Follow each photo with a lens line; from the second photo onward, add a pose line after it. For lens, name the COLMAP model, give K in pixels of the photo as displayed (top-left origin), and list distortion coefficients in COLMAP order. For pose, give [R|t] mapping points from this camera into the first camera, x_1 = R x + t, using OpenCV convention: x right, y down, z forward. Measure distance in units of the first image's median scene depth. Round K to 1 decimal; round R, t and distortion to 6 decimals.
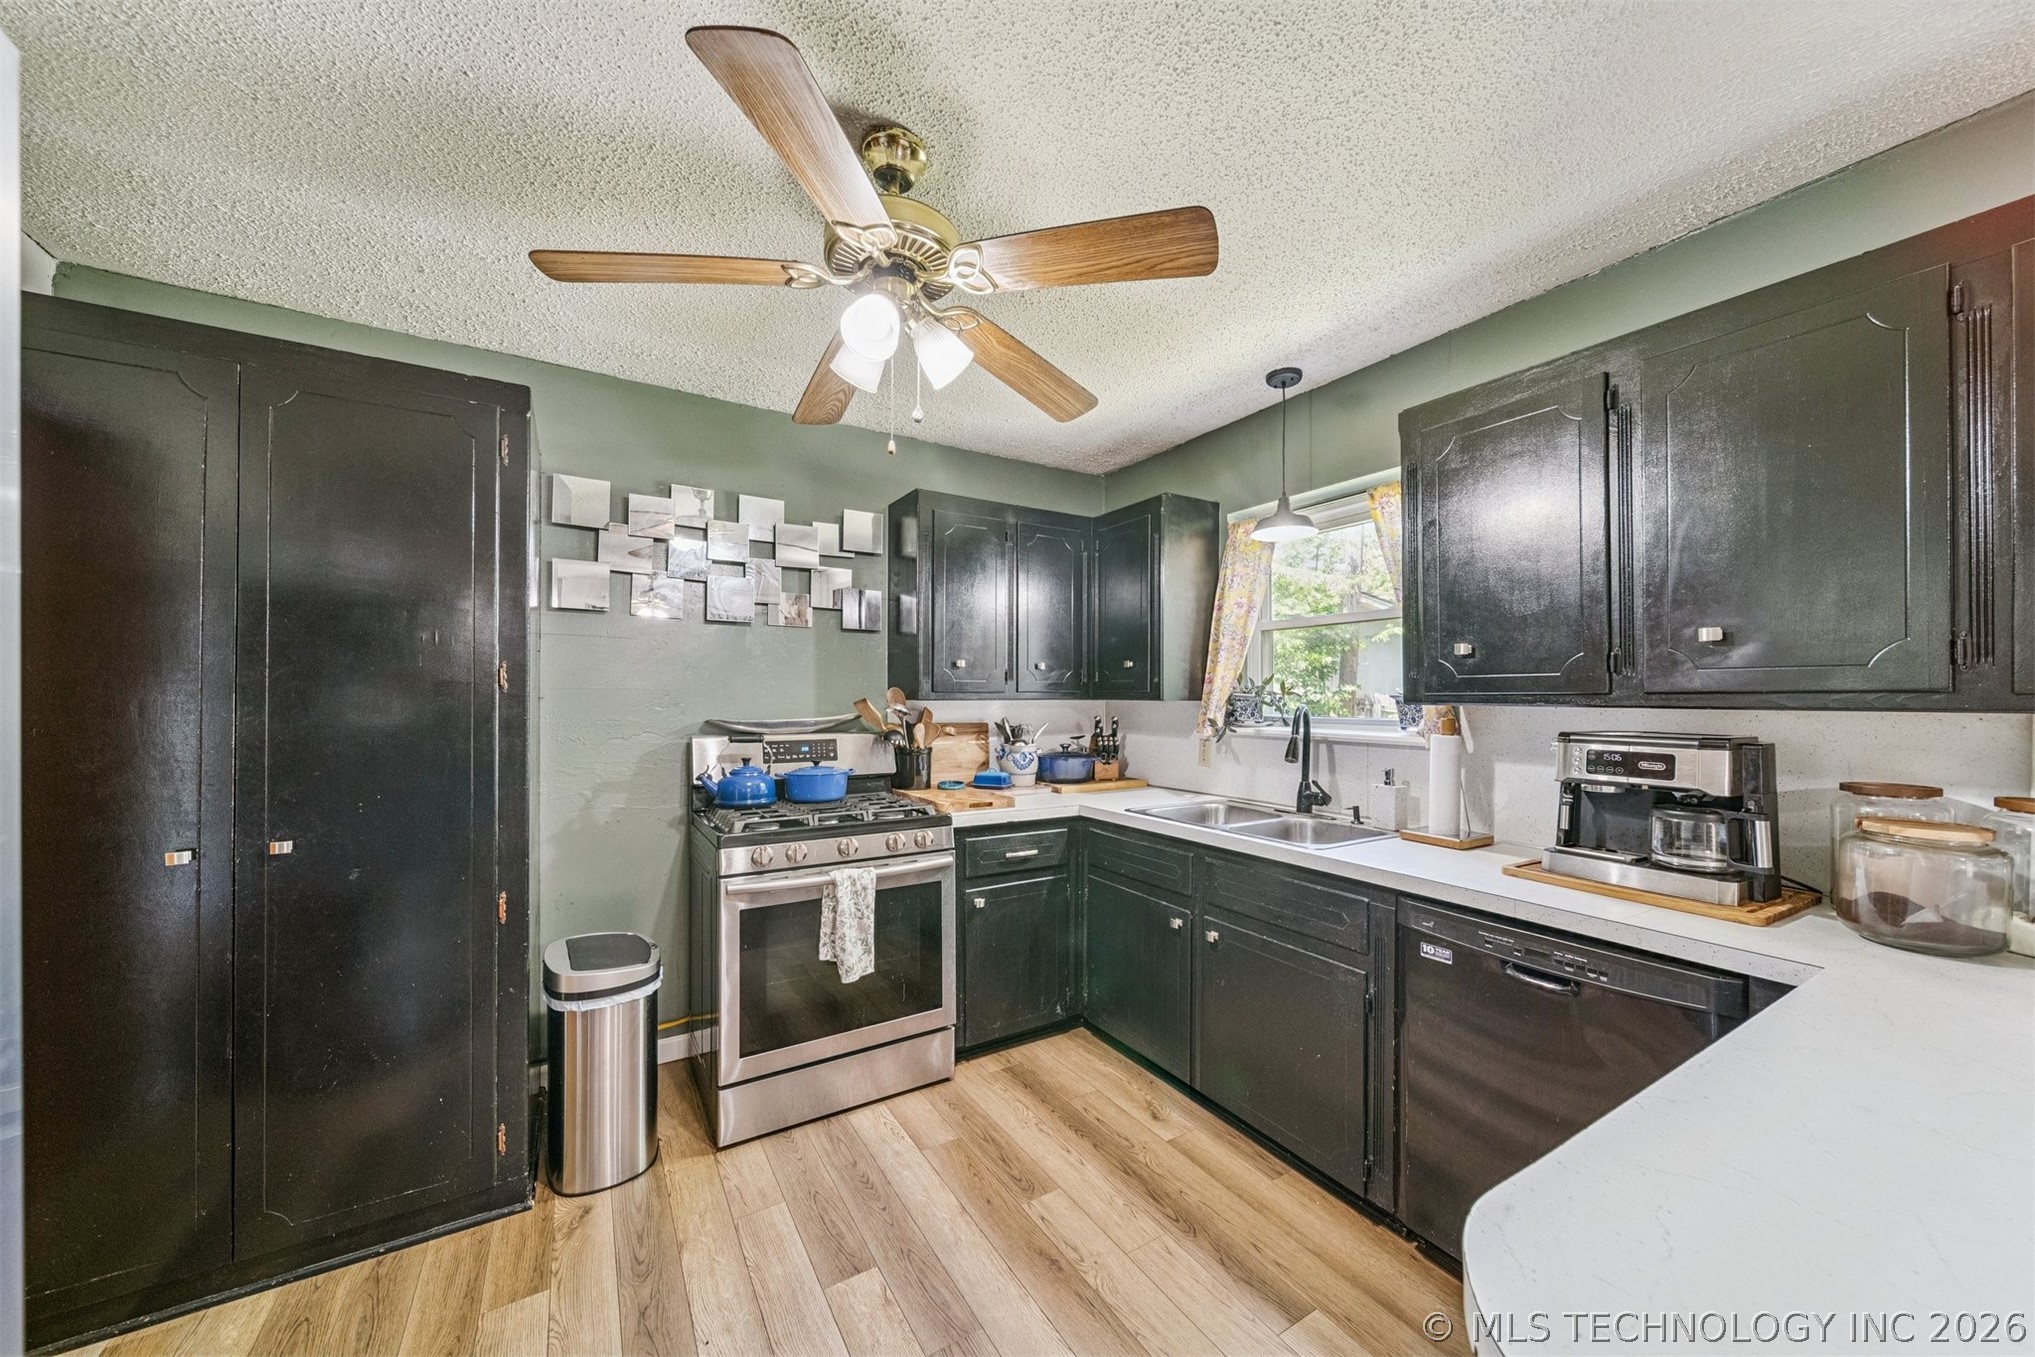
lens RADIAL K [[716.1, 0, 1029.0], [0, 716.1, 689.1], [0, 0, 1]] dist [-0.001189, 0.000065]
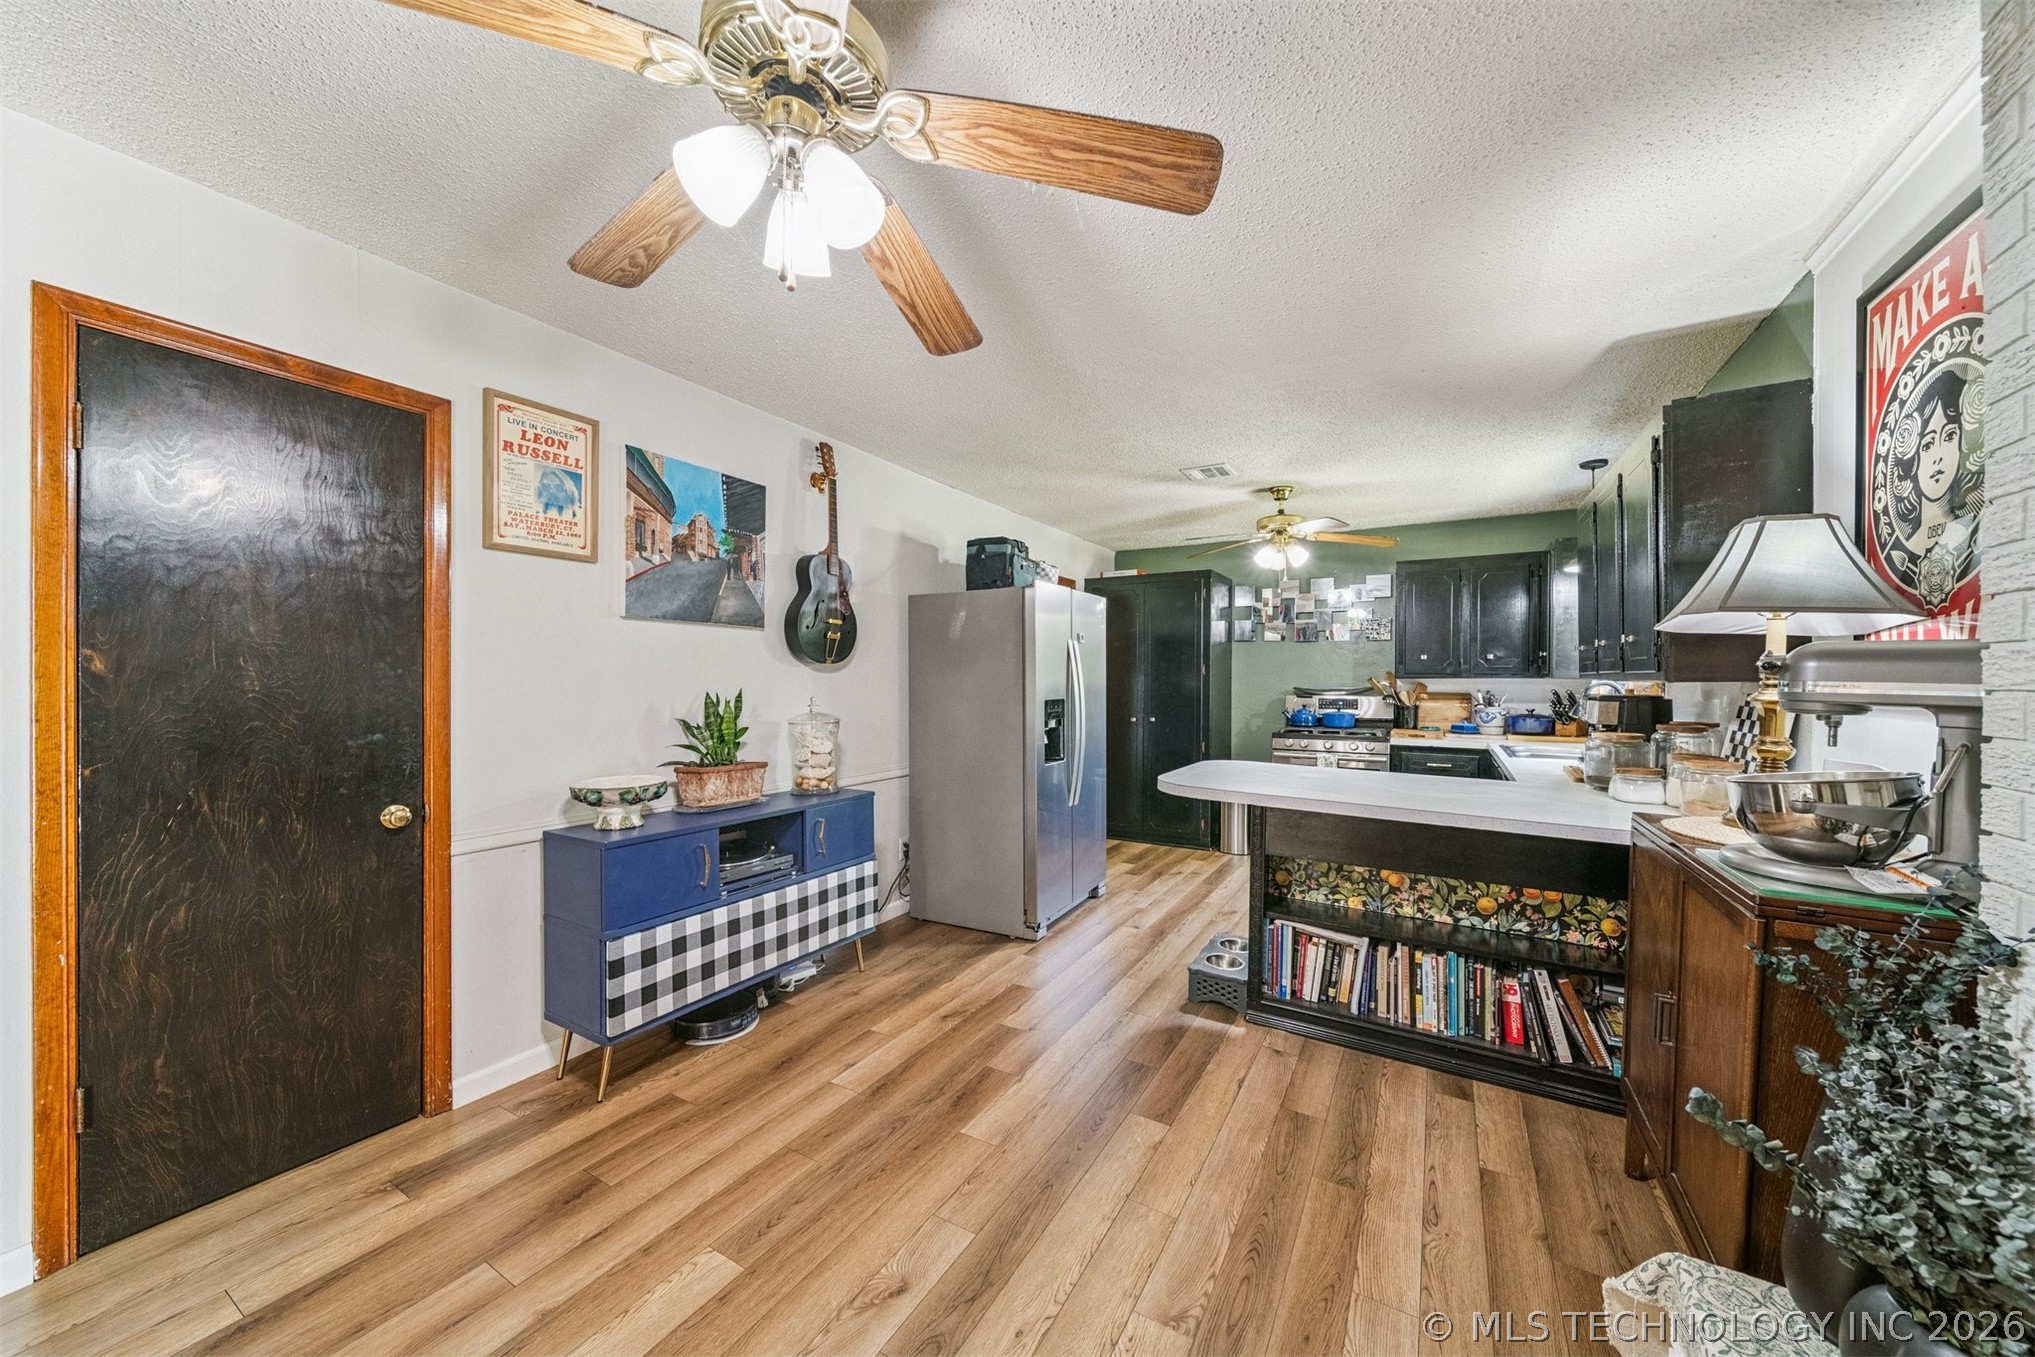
lens RADIAL K [[716.1, 0, 1025.4], [0, 716.1, 683.4], [0, 0, 1]] dist [-0.001189, 0.000065]
pose [[0.470093, 0.005543, -0.882600, 1.102742], [0.009756, 0.999887, 0.011476, -0.001424], [0.882563, -0.014005, 0.469985, -0.752562]]
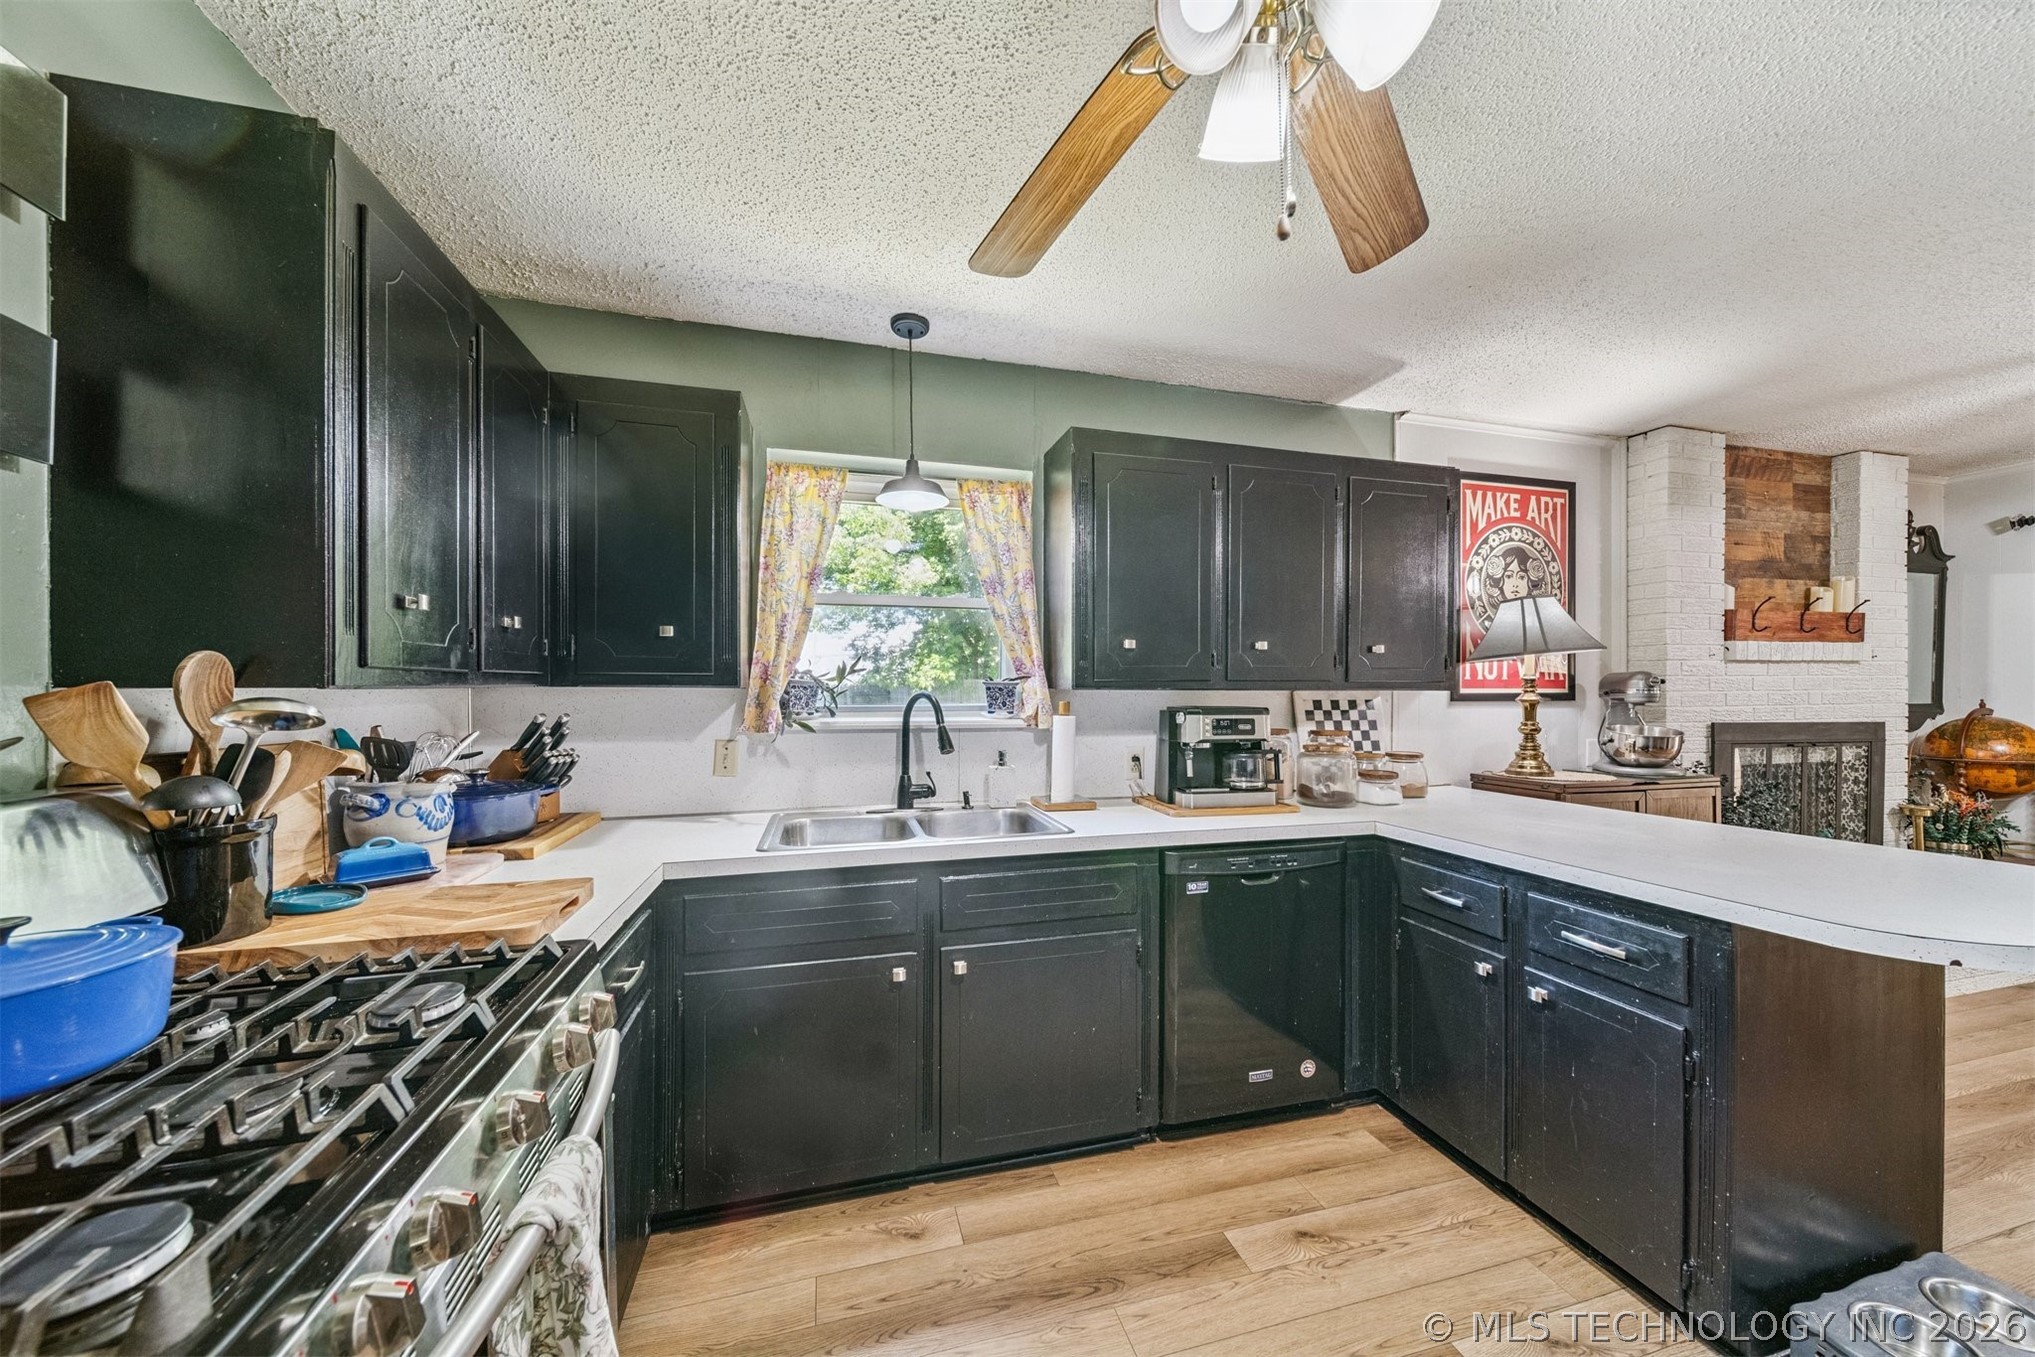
lens RADIAL K [[716.1, 0, 1025.7], [0, 716.1, 685.3], [0, 0, 1]] dist [-0.001189, 0.000065]
pose [[0.285910, 0.001691, 0.958255, -0.451695], [-0.009770, 0.999952, 0.001150, 0.011477], [-0.958207, -0.009691, 0.285913, 0.592292]]
